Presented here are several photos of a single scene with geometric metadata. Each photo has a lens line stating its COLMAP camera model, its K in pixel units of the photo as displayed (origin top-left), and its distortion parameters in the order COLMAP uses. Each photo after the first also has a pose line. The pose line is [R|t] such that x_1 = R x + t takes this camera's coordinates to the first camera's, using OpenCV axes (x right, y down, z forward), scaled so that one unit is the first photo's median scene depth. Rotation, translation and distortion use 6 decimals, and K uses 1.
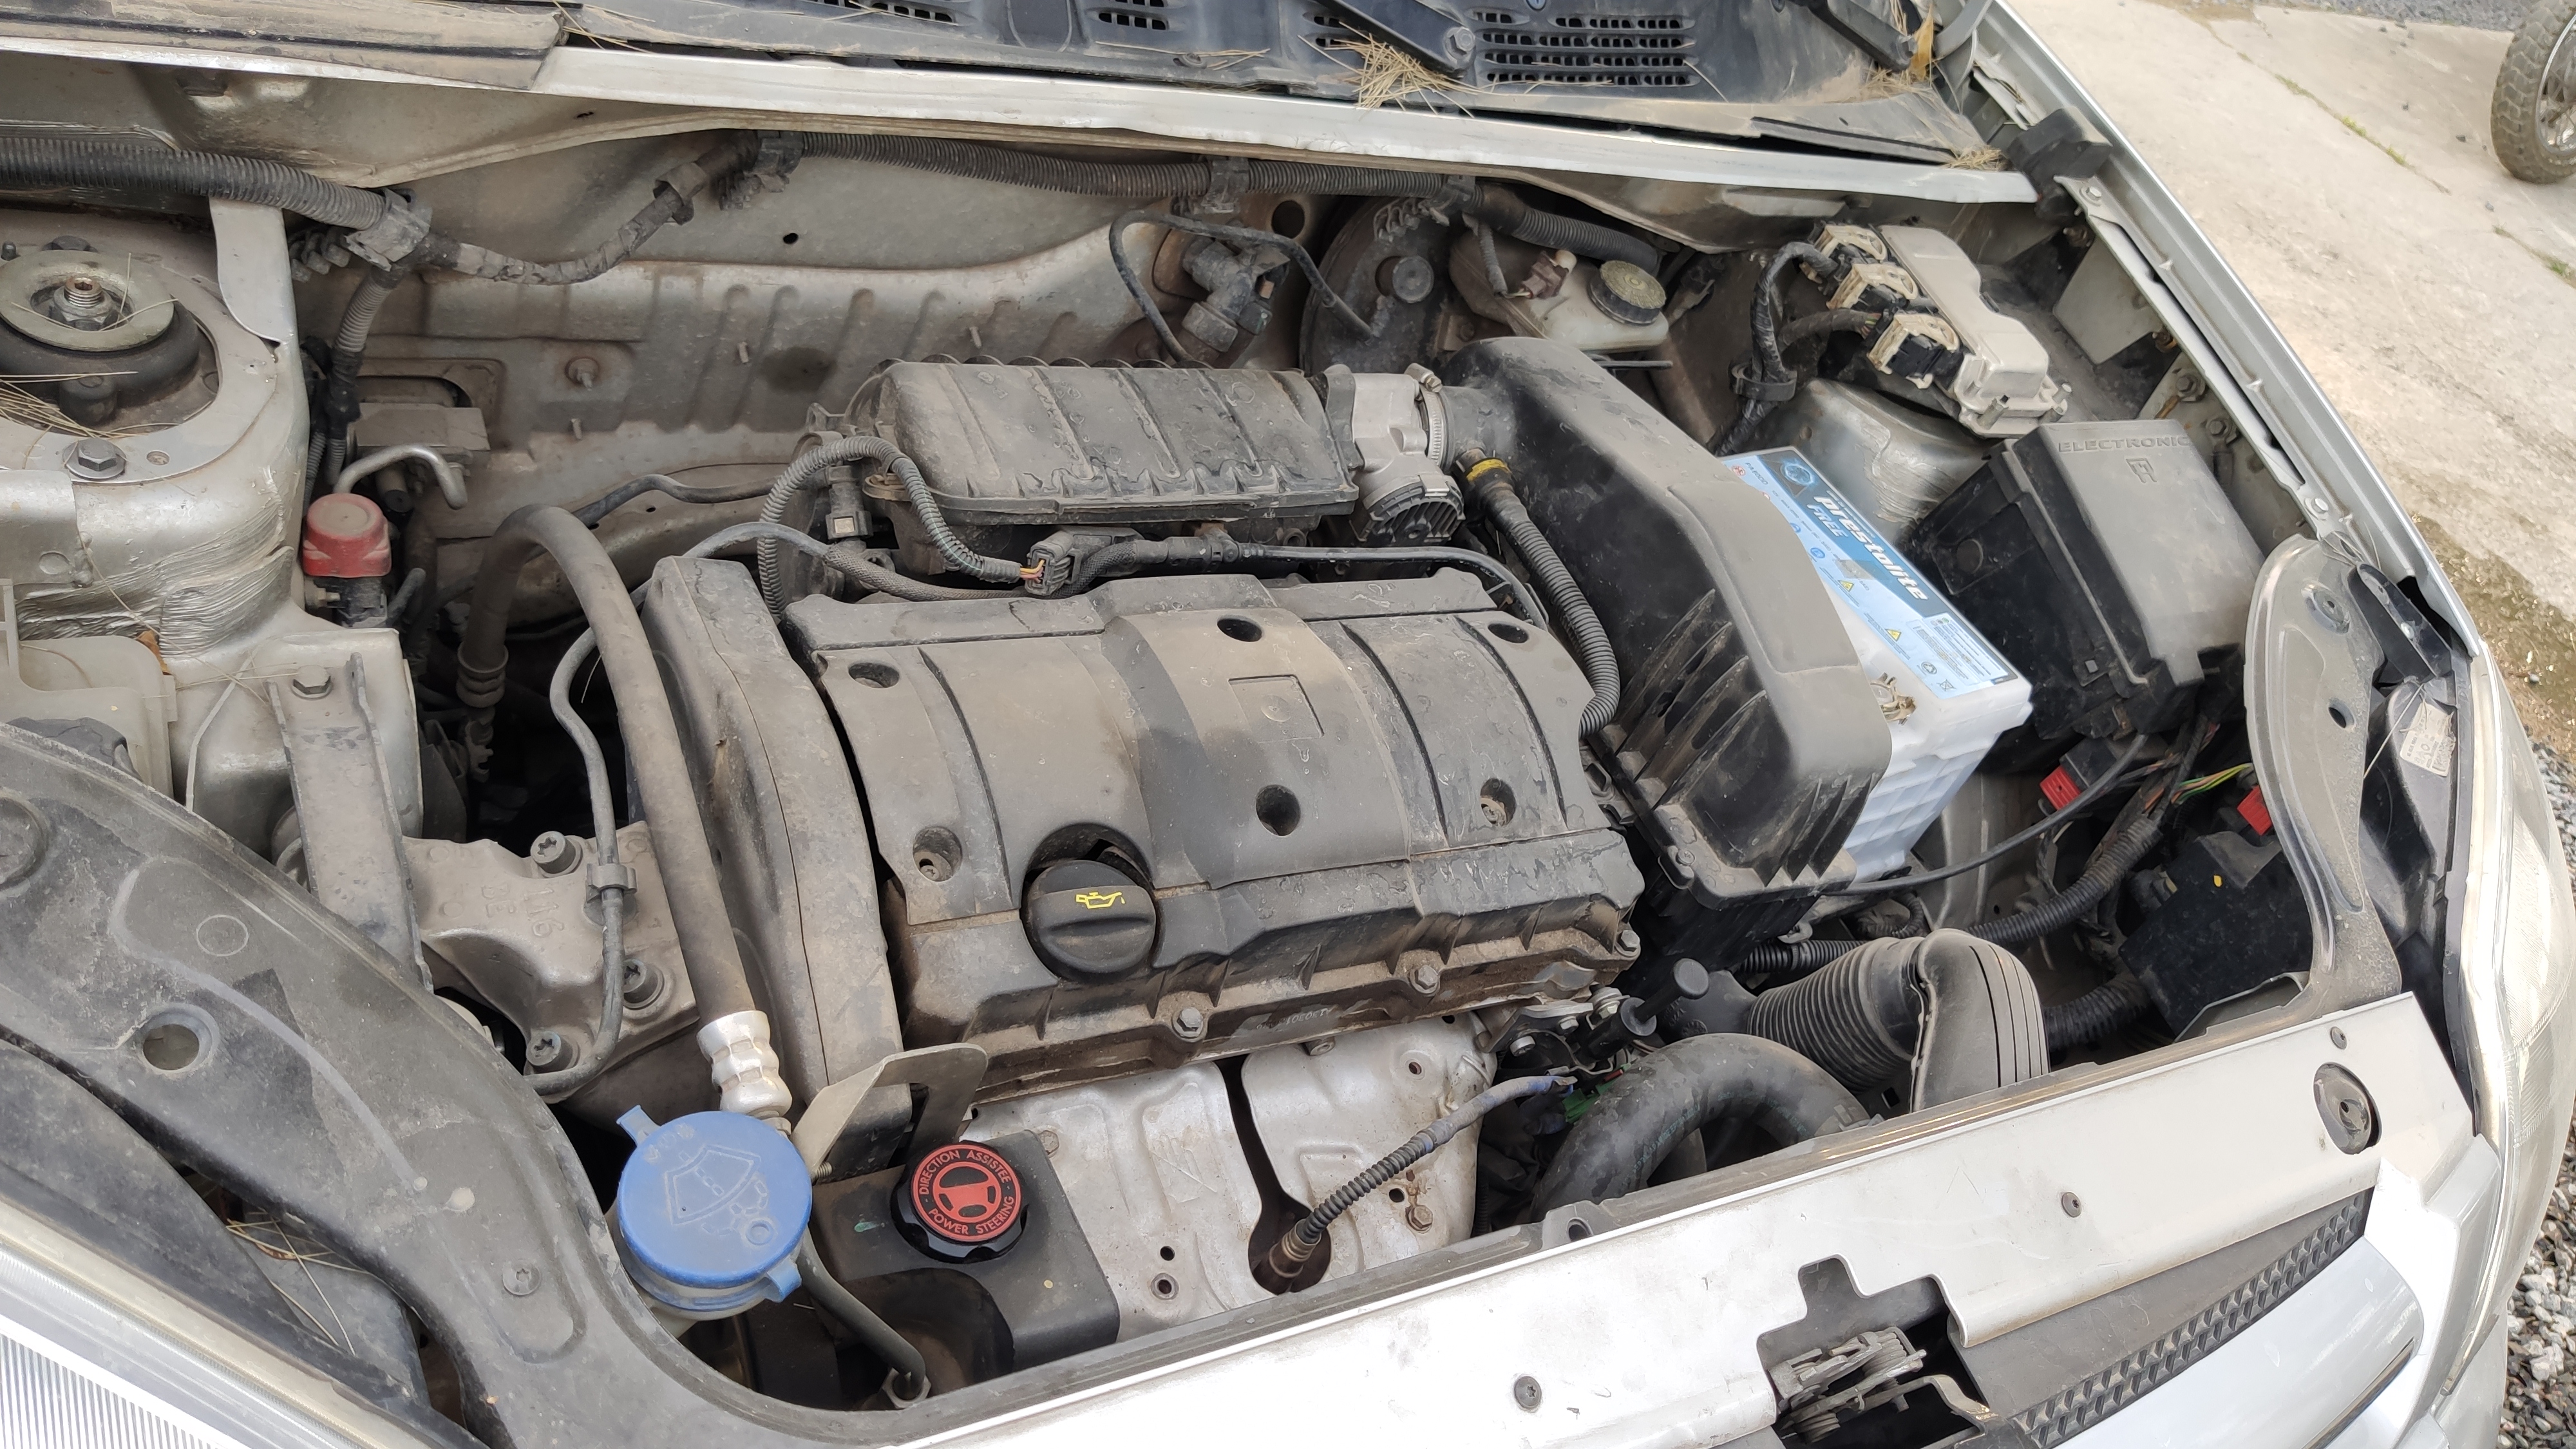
lens RADIAL K [[1974.2, 0, 1271.1], [0, 1974.2, 719.5], [0, 0, 1]] dist [0.007233, -0.004040]
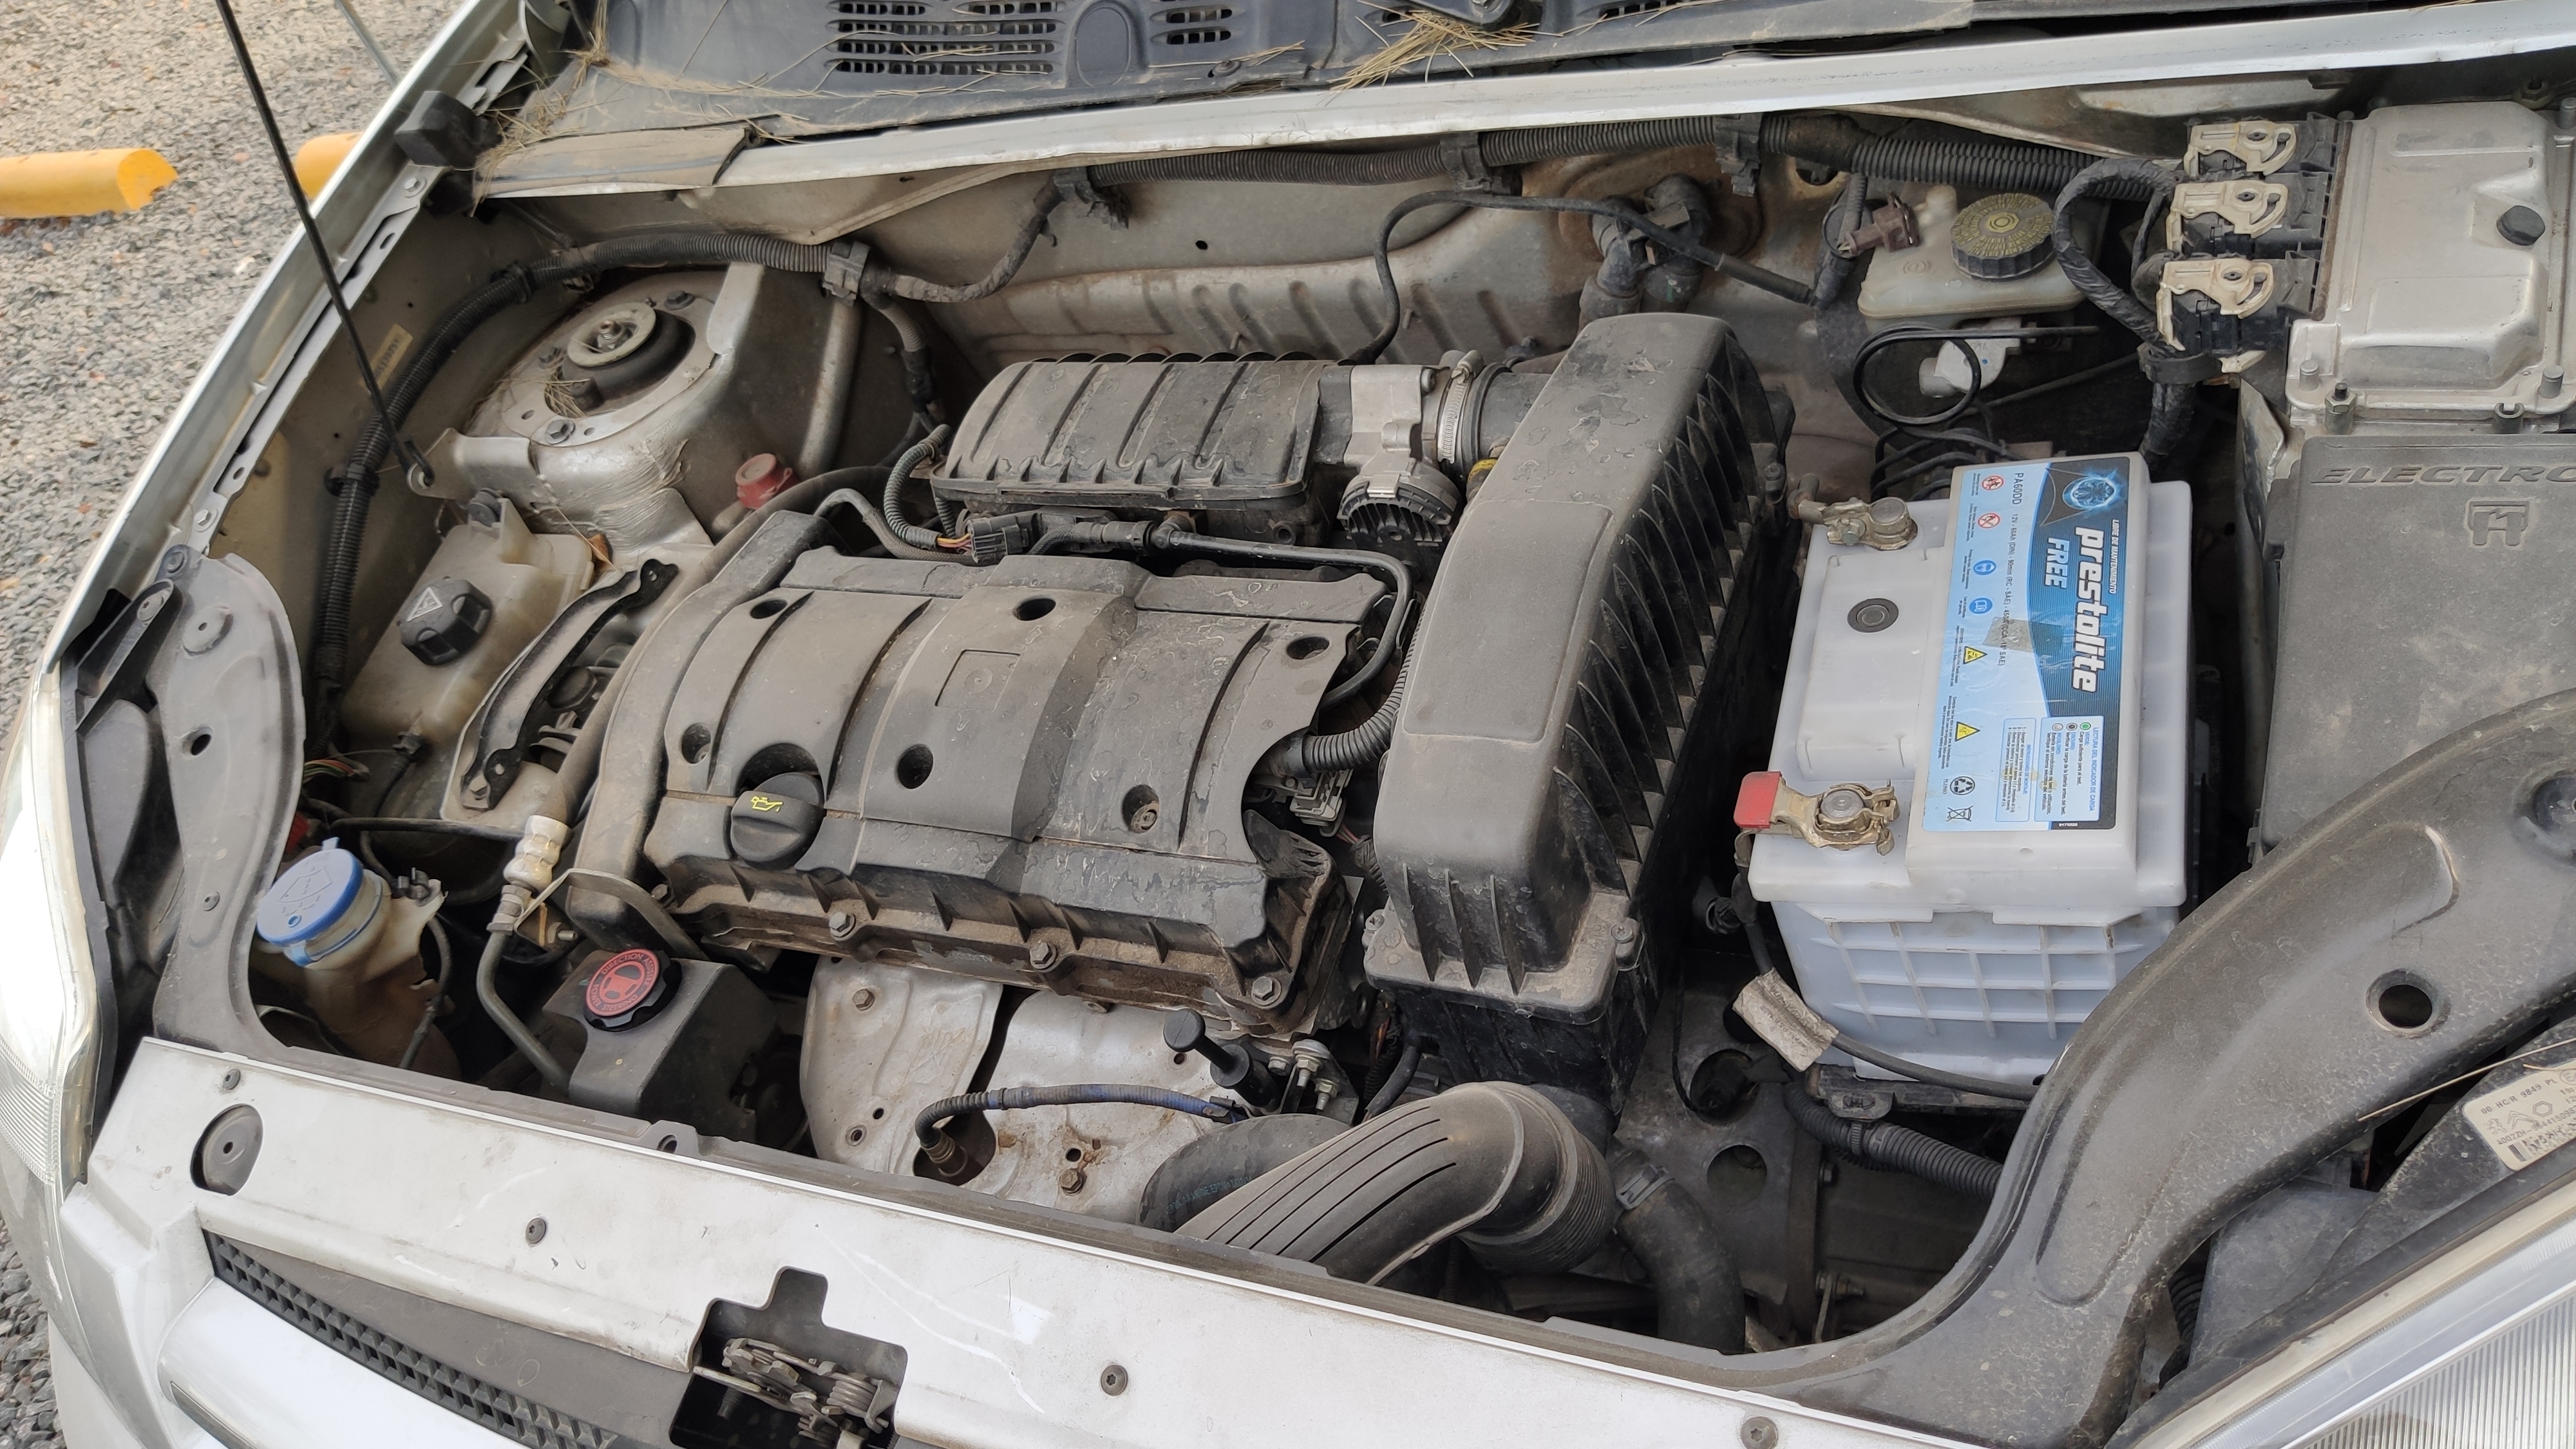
lens RADIAL K [[1974.2, 0, 1271.1], [0, 1974.2, 719.5], [0, 0, 1]] dist [0.007233, -0.004040]
pose [[0.502501, 0.154292, -0.850698, 0.960762], [-0.118617, 0.986946, 0.108938, -0.115516], [0.856401, 0.046166, 0.514243, 0.524227]]
